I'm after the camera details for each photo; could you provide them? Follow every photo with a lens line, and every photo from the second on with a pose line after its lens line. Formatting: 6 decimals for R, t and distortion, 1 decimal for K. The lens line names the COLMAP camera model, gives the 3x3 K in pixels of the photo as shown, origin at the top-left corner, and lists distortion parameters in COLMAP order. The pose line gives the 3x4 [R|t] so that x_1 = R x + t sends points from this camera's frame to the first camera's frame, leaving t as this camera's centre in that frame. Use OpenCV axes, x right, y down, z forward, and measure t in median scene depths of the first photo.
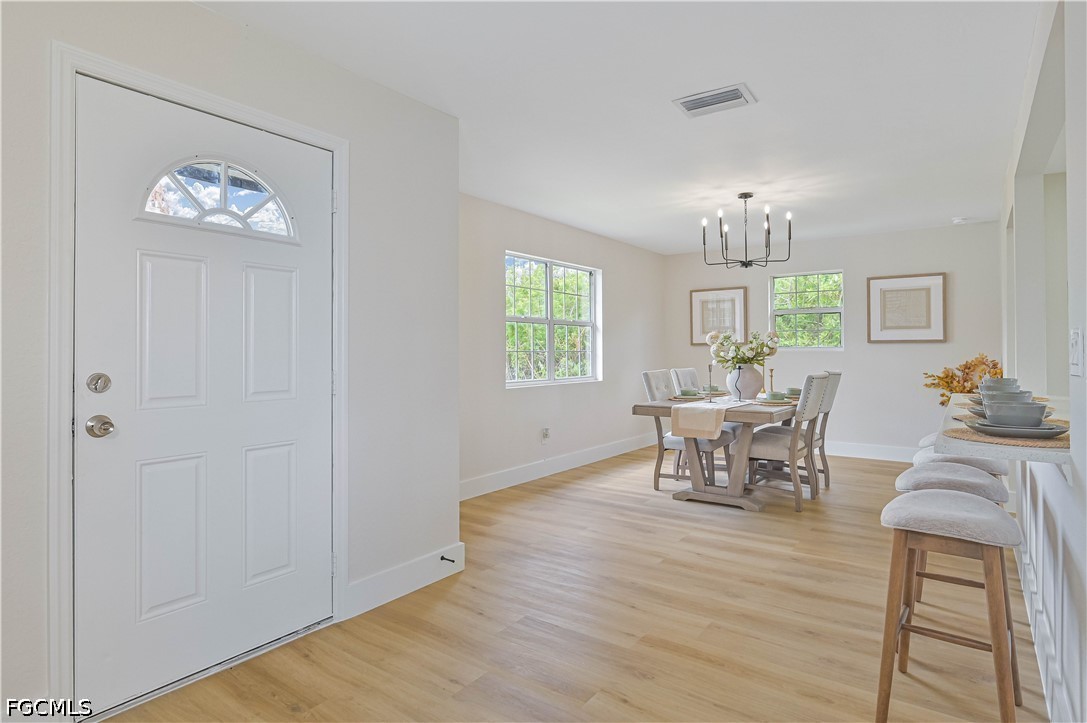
lens RADIAL K [[590.8, 0, 548.6], [0, 590.8, 353.1], [0, 0, 1]] dist [0.000897, 0.000177]
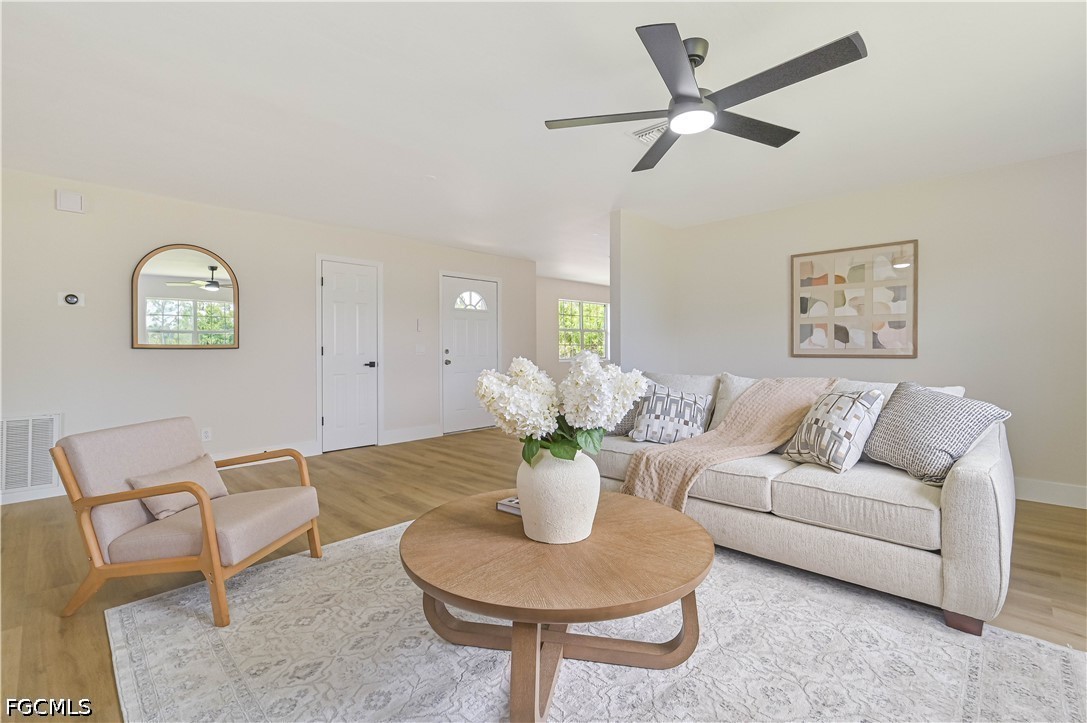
lens RADIAL K [[483.1, 0, 551.7], [0, 483.1, 350.0], [0, 0, 1]] dist [0.000680, 0.000060]
pose [[0.990520, 0.000822, -0.137367, 0.131080], [-0.000191, 0.999989, 0.004603, 0.008218], [0.137369, -0.004533, 0.990510, -0.702375]]
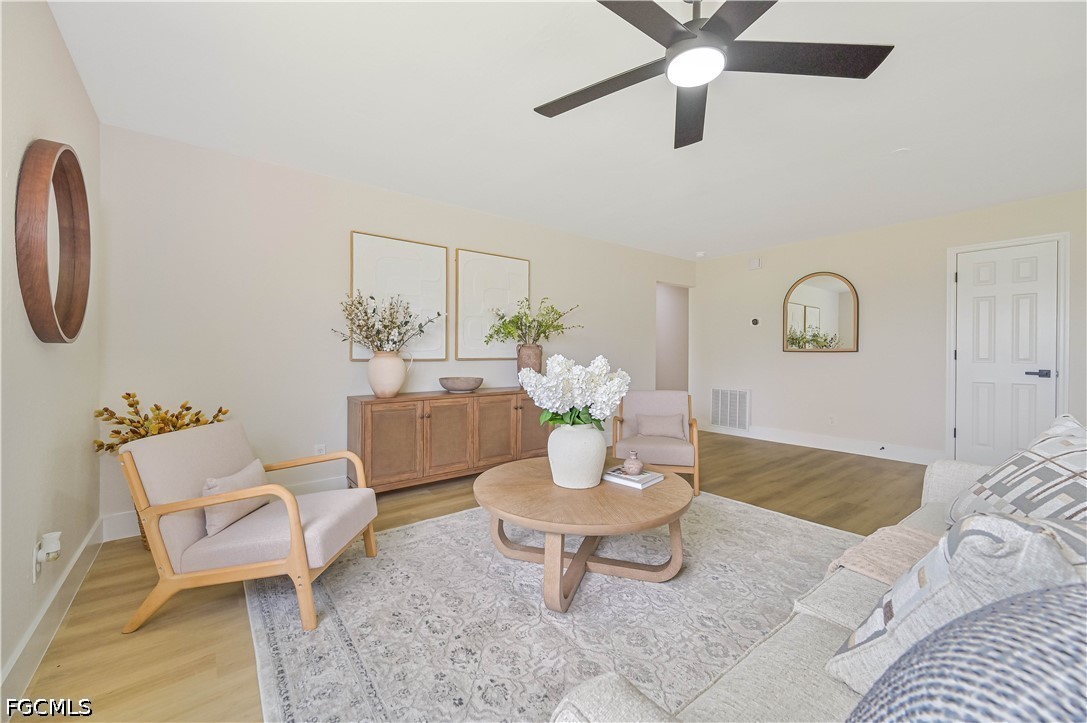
lens RADIAL K [[432.6, 0, 548.8], [0, 432.6, 352.2], [0, 0, 1]] dist [0.002528, 0.000187]
pose [[-0.262542, 0.004140, -0.964912, 0.453673], [0.000448, 0.999991, 0.004169, 0.006621], [0.964921, 0.000662, -0.262541, -0.344181]]
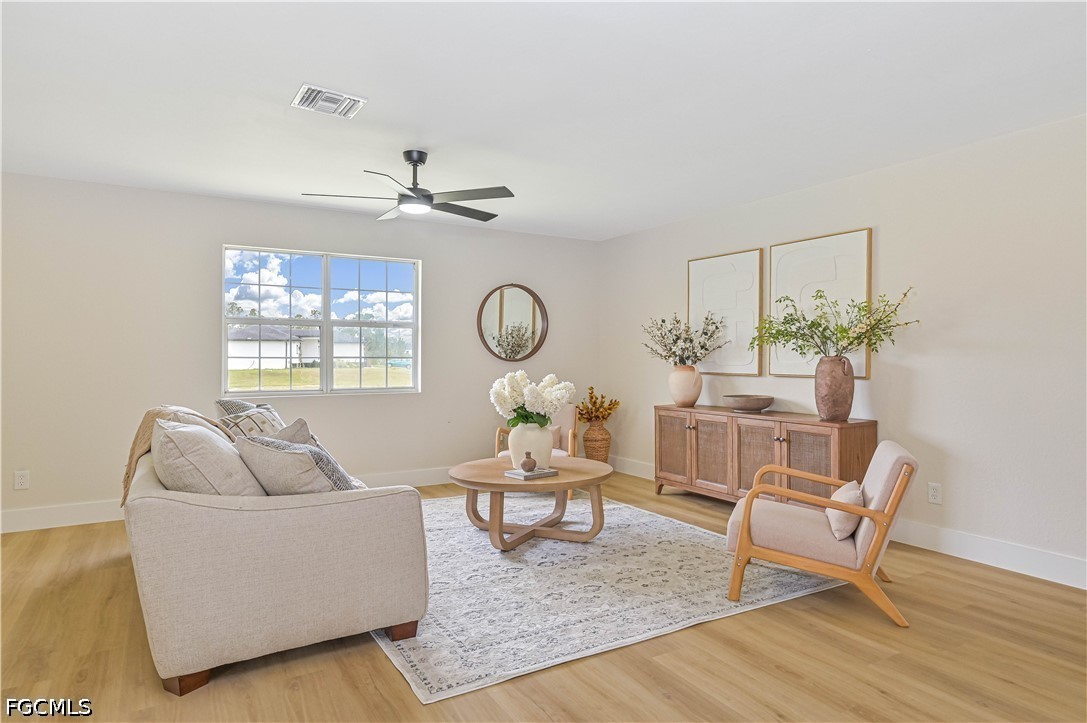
lens RADIAL K [[648.9, 0, 547.3], [0, 648.9, 367.0], [0, 0, 1]] dist [-0.000391, -0.001257]
pose [[-0.920010, 0.000982, 0.391895, -0.202341], [0.005855, 0.999920, 0.011239, -0.001888], [-0.391852, 0.012635, -0.919941, 0.234100]]
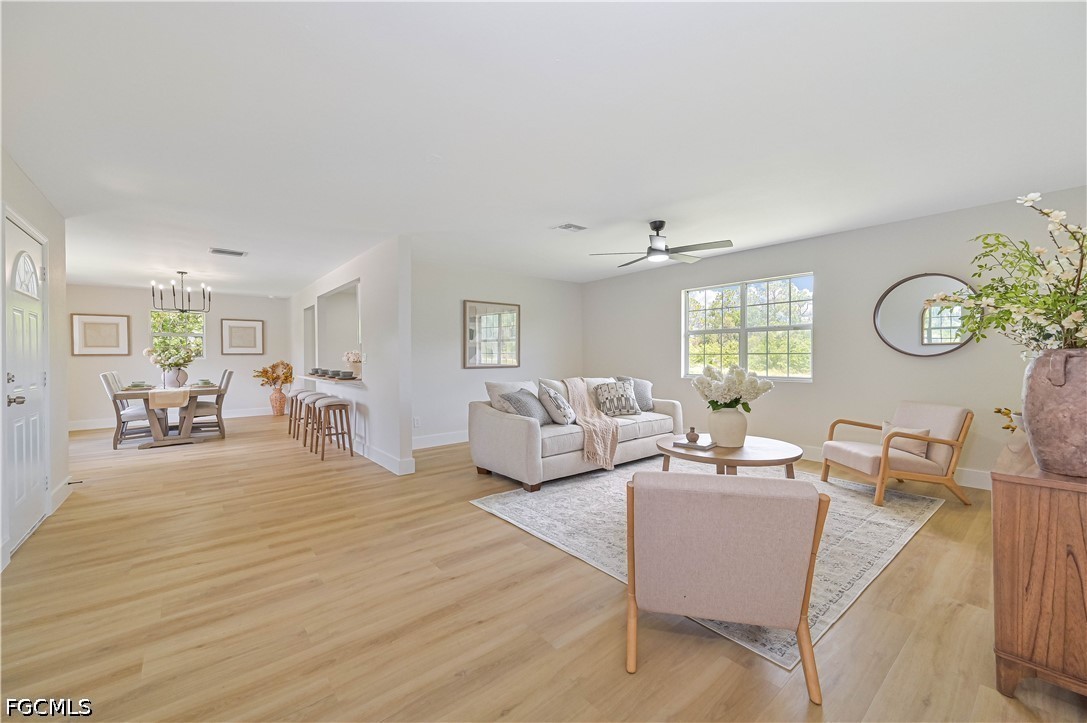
lens RADIAL K [[432.6, 0, 544.8], [0, 432.6, 360.2], [0, 0, 1]] dist [0.002528, 0.000187]
pose [[0.256559, -0.007714, 0.966498, -0.536459], [0.006379, 0.999960, 0.006288, -0.002426], [-0.966507, 0.004552, 0.256598, -0.328743]]
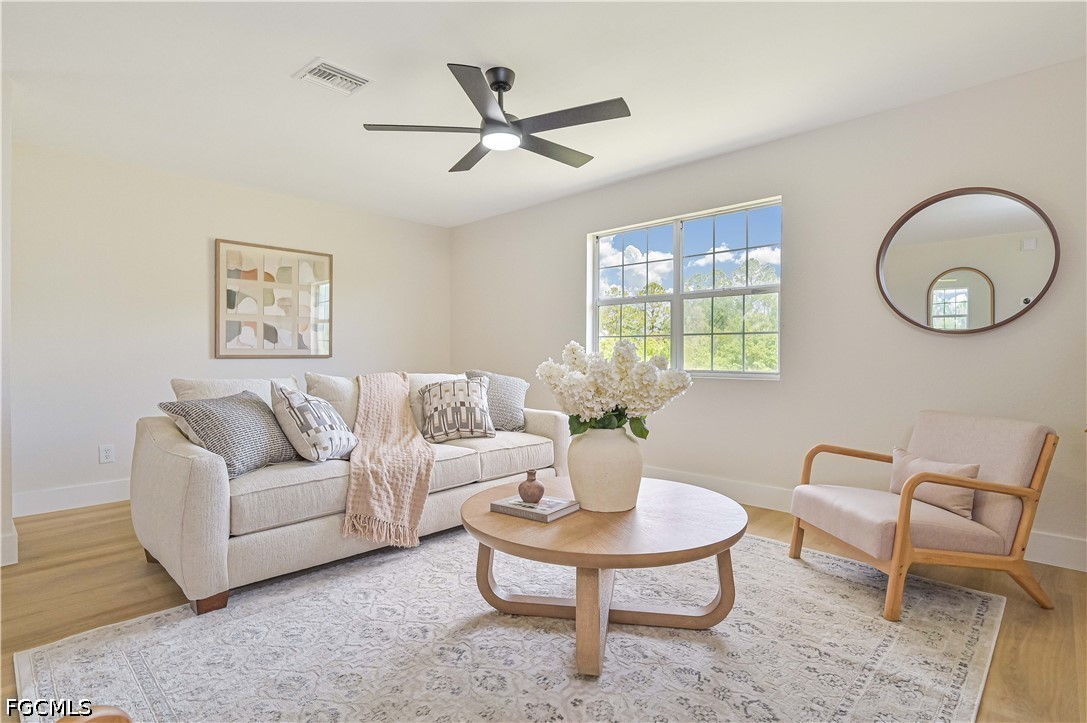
lens RADIAL K [[539.0, 0, 543.0], [0, 539.0, 357.7], [0, 0, 1]] dist [0.006970, -0.001011]
pose [[0.141281, -0.004678, 0.989959, -0.261516], [0.001529, 0.999989, 0.004507, 0.019296], [-0.989968, 0.000876, 0.141286, -0.427492]]
